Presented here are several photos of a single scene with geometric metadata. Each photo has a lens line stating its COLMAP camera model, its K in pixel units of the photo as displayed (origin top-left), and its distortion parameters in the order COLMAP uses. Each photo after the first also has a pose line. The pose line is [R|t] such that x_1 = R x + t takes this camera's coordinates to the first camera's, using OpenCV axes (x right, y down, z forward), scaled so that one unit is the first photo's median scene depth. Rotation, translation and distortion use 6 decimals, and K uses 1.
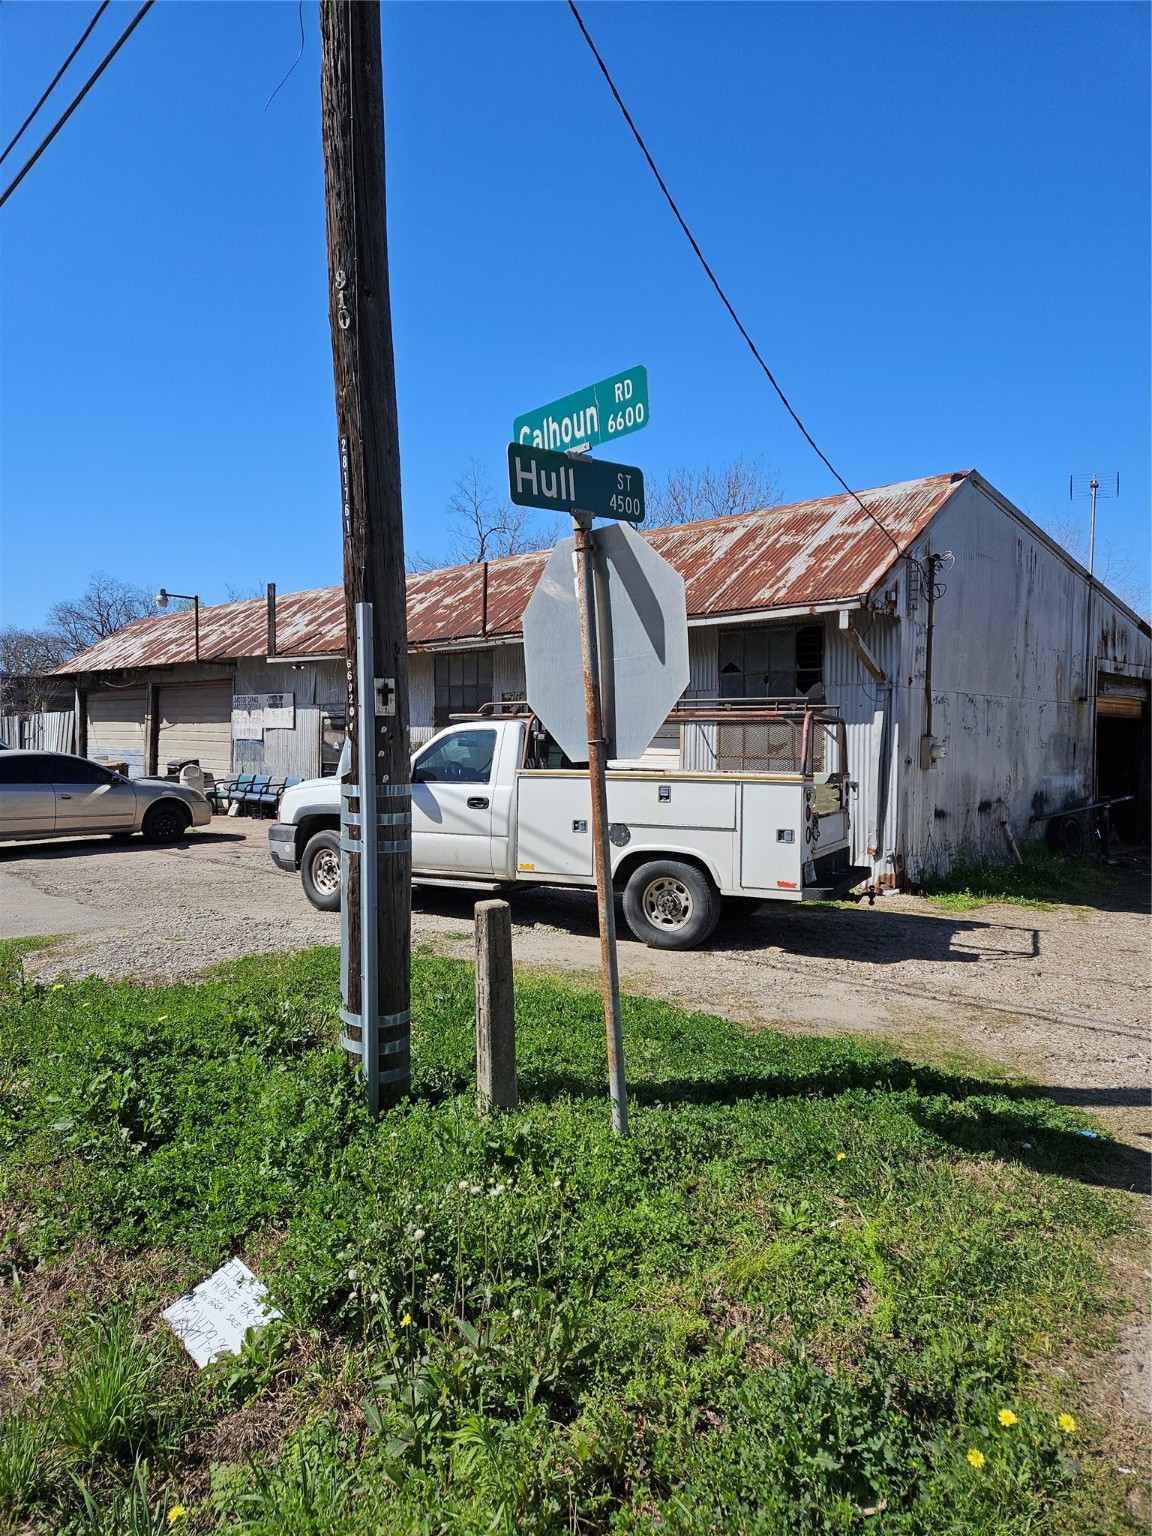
lens RADIAL K [[1043.9, 0, 574.3], [0, 1043.9, 860.5], [0, 0, 1]] dist [0.029000, 0.000757]
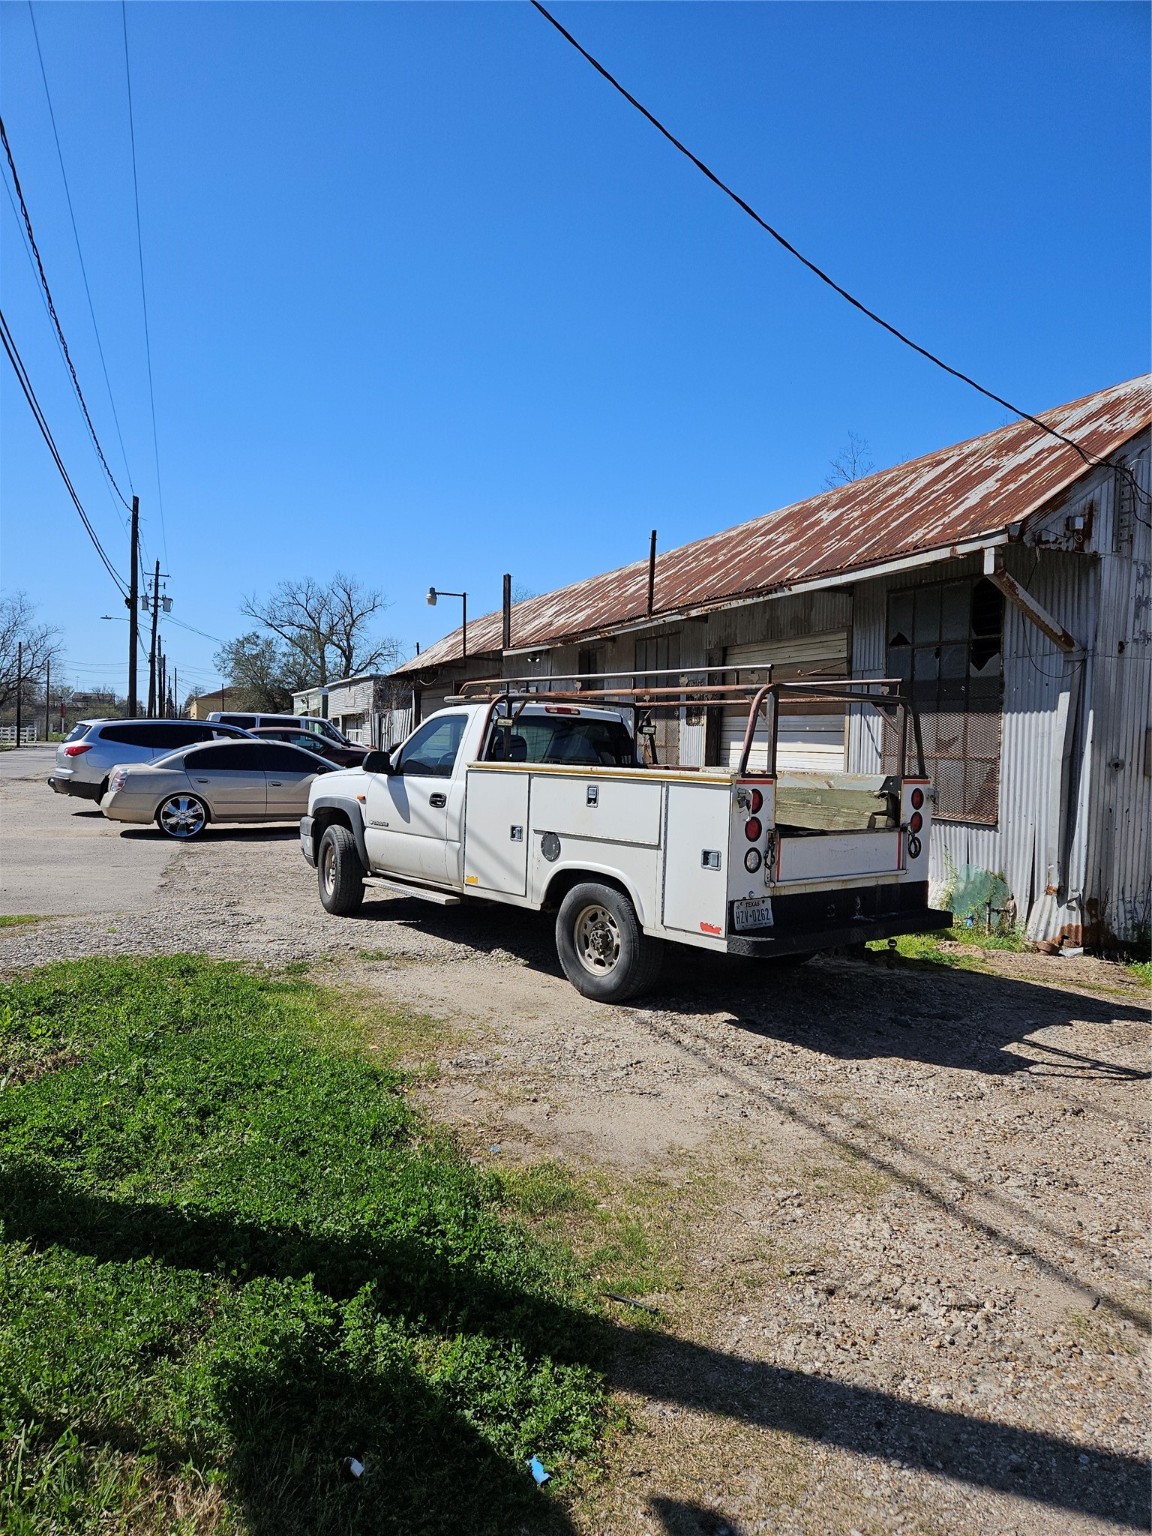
lens RADIAL K [[1043.9, 0, 574.3], [0, 1043.9, 860.5], [0, 0, 1]] dist [0.029000, 0.000757]
pose [[0.906195, 0.057166, -0.418979, 0.388676], [-0.058816, 0.998228, 0.008990, -0.022278], [0.418750, 0.016496, 0.907951, 0.299688]]
